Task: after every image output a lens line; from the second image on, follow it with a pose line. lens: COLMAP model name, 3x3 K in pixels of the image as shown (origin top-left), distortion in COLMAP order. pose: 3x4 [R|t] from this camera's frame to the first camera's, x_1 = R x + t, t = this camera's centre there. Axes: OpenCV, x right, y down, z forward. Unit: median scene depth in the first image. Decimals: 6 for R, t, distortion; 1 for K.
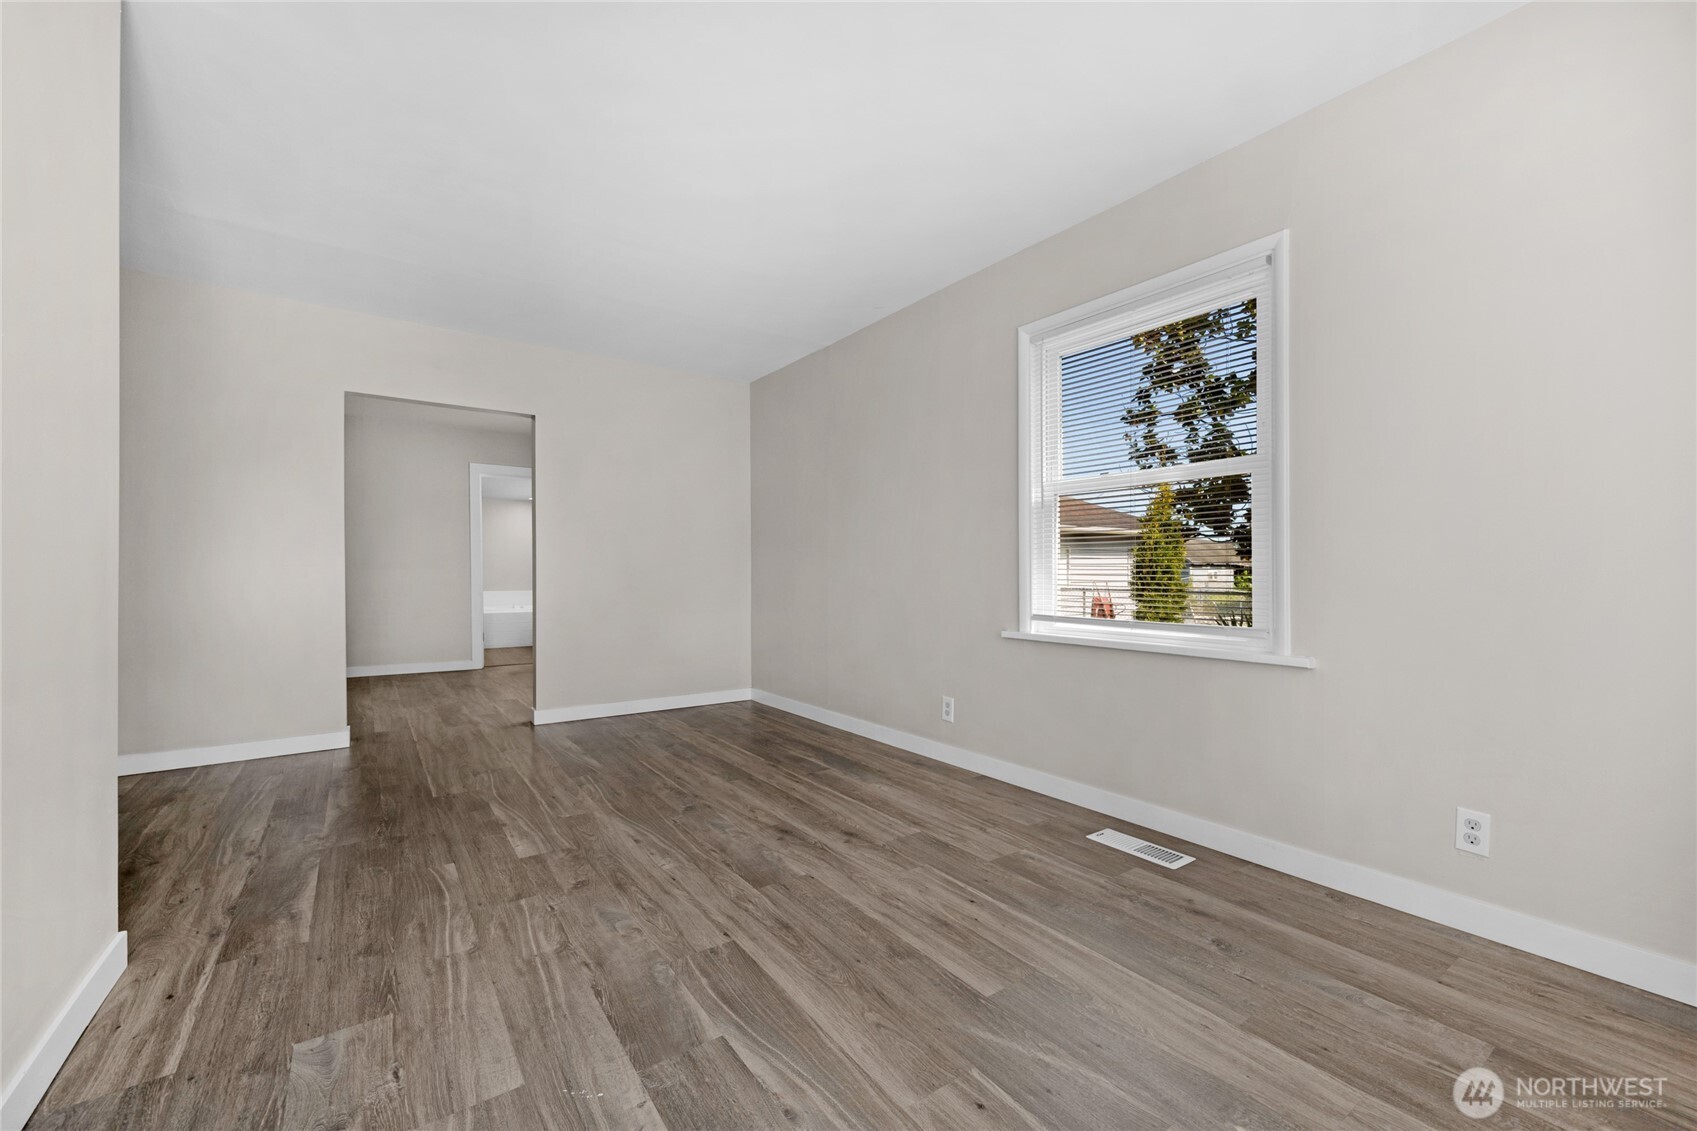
lens RADIAL K [[684.7, 0, 884.4], [0, 684.7, 566.6], [0, 0, 1]] dist [-0.000691, -0.000252]
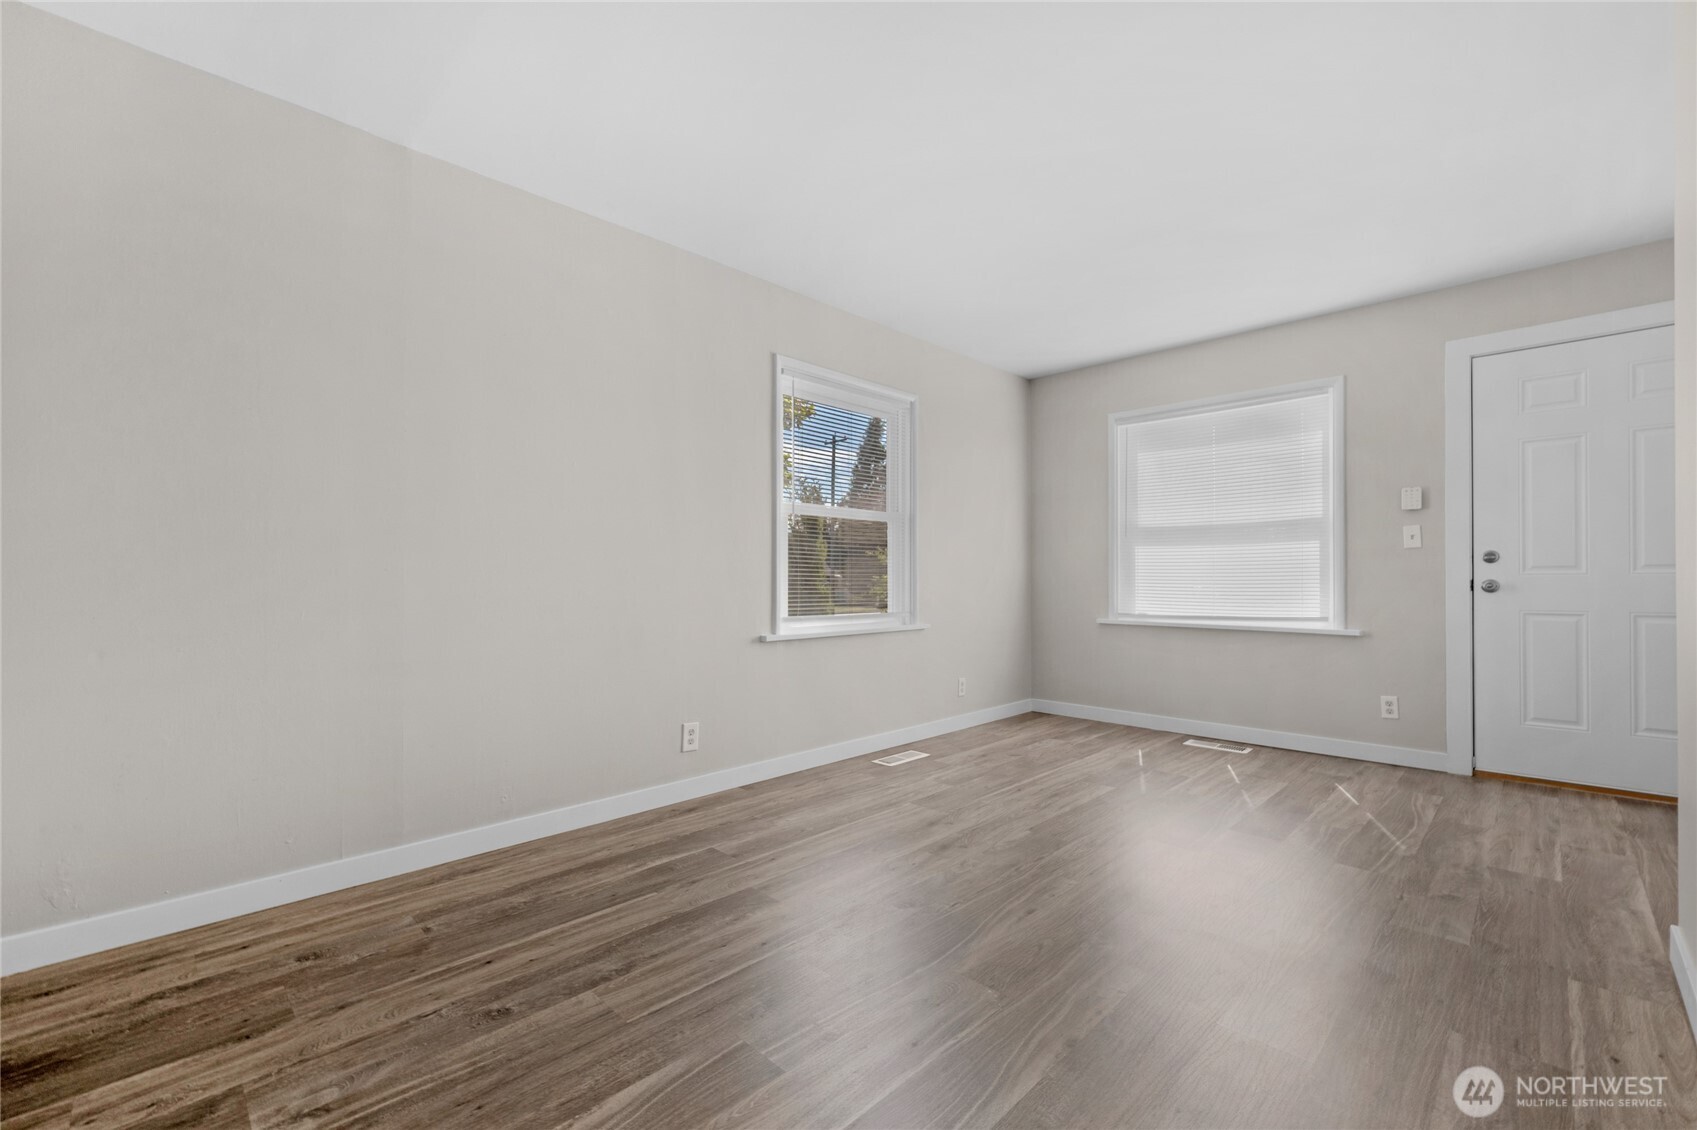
lens RADIAL K [[704.5, 0, 812.4], [0, 704.5, 572.6], [0, 0, 1]] dist [-0.008217, 0.000116]
pose [[-0.108604, 0.011163, 0.994022, -1.108682], [-0.005810, 0.999913, -0.011864, 0.013659], [-0.994068, -0.007063, -0.108529, 1.289695]]
